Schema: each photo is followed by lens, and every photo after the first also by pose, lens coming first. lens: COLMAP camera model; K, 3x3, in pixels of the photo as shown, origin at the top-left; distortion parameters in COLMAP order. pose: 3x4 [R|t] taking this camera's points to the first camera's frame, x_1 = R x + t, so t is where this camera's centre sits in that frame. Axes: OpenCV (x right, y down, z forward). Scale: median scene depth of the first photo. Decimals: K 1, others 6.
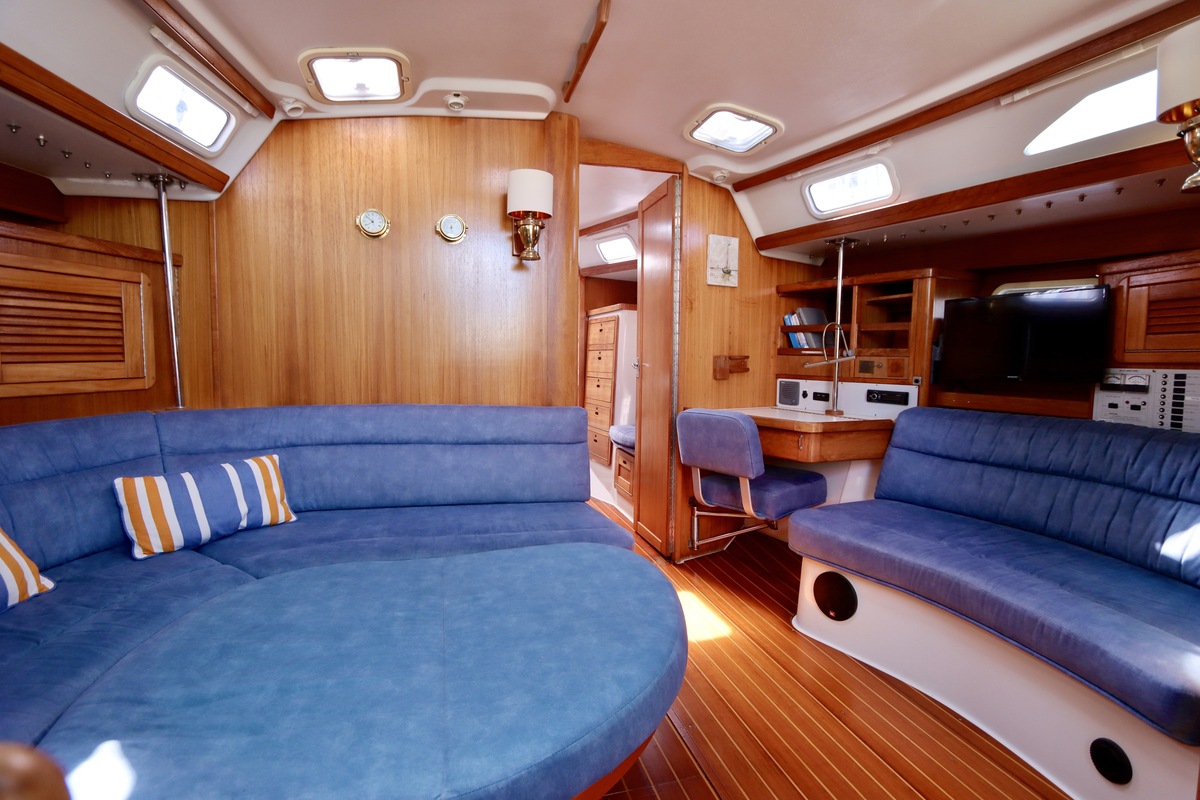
lens RADIAL K [[568.8, 0, 600.0], [0, 568.8, 400.0], [0, 0, 1]] dist [-0.016492, 0.000605]
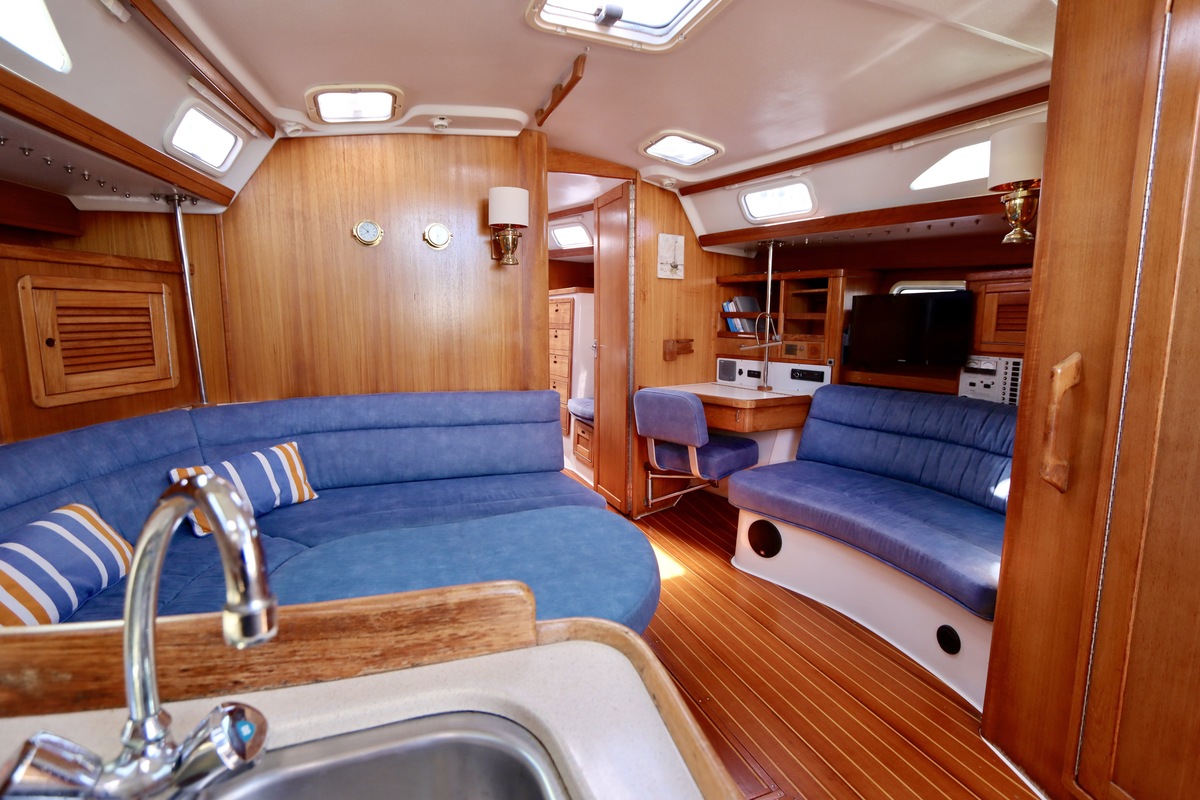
lens RADIAL K [[568.8, 0, 600.0], [0, 568.8, 400.0], [0, 0, 1]] dist [-0.016492, 0.000605]
pose [[0.993942, -0.024200, 0.107208, -0.075595], [0.016827, 0.997464, 0.069152, -0.053853], [-0.108610, -0.066929, 0.991829, -0.187945]]
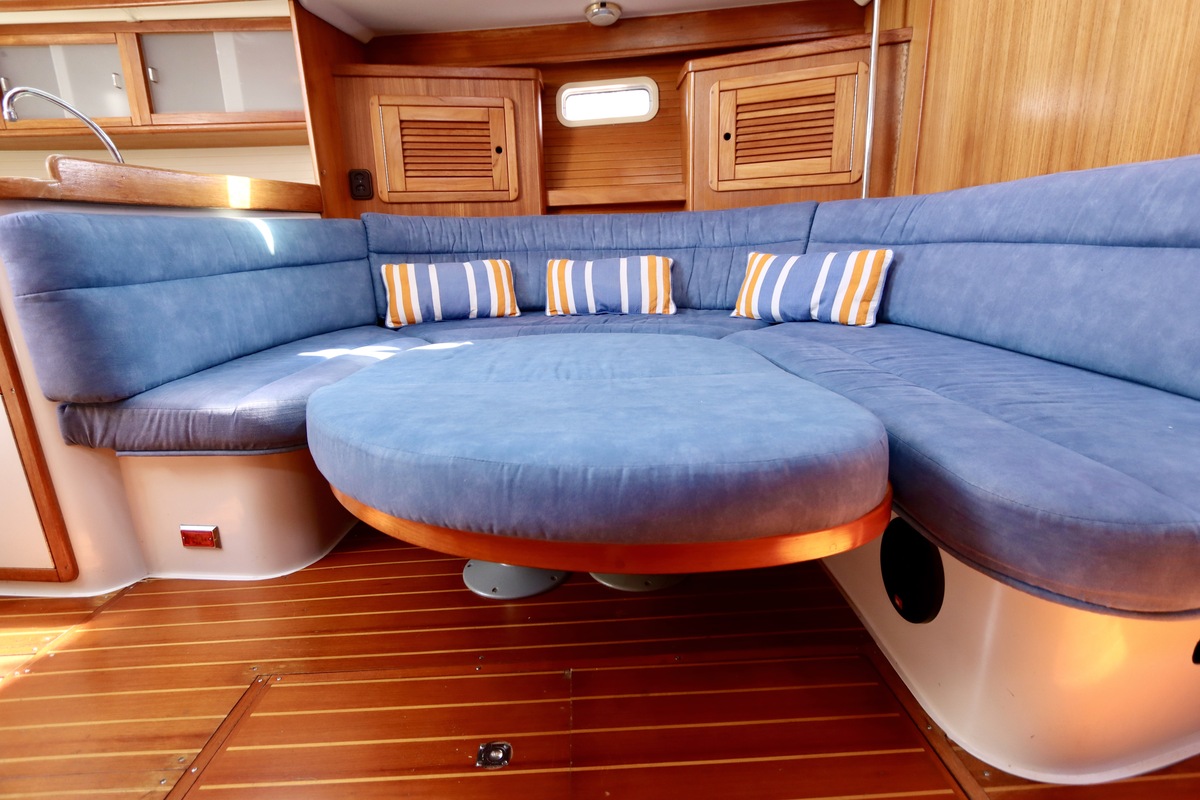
lens RADIAL K [[568.8, 0, 600.0], [0, 568.8, 400.0], [0, 0, 1]] dist [-0.016492, 0.000605]
pose [[-0.234414, 0.239855, -0.942083, 0.361555], [-0.054024, 0.964373, 0.258972, 0.112328], [0.970634, 0.111602, -0.213105, 0.746522]]
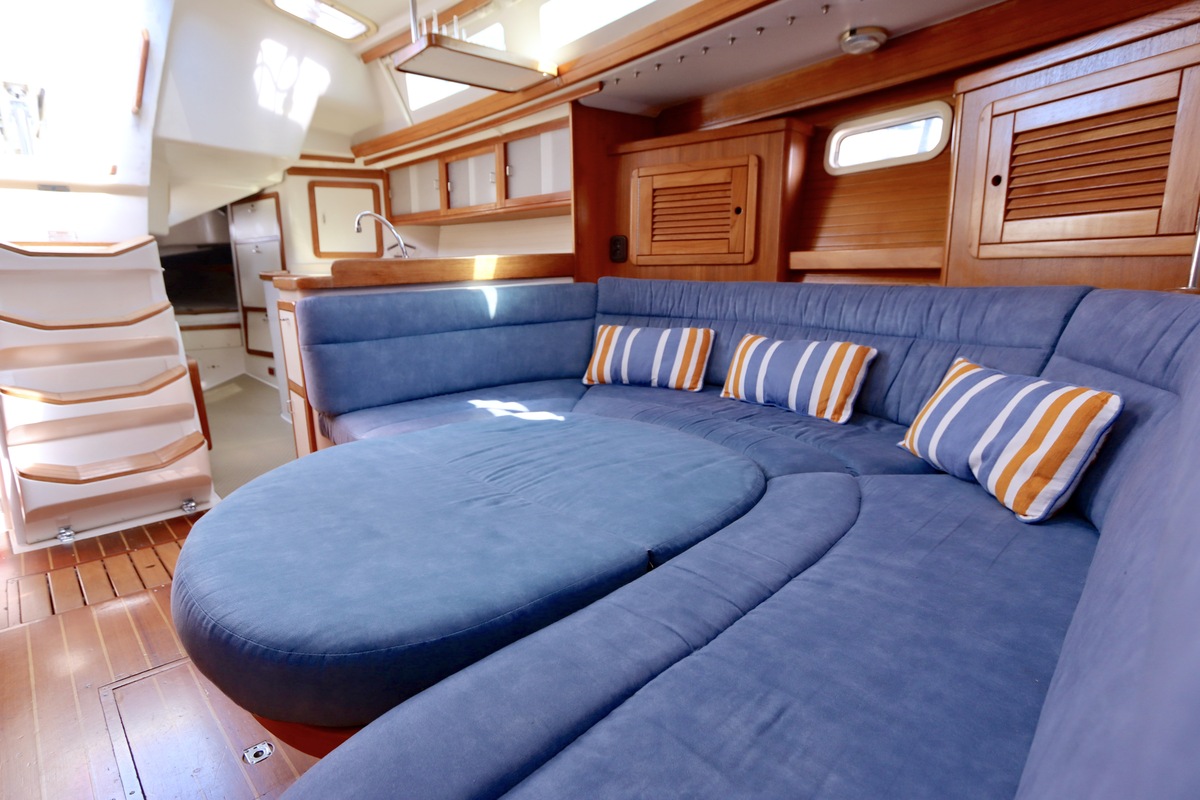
lens RADIAL K [[604.6, 0, 600.0], [0, 604.6, 400.0], [0, 0, 1]] dist [-0.031658, 0.012492]
pose [[-0.872117, 0.090054, -0.480939, 0.024932], [-0.046539, 0.963194, 0.264747, -0.007016], [0.487080, 0.253273, -0.835827, 1.139773]]
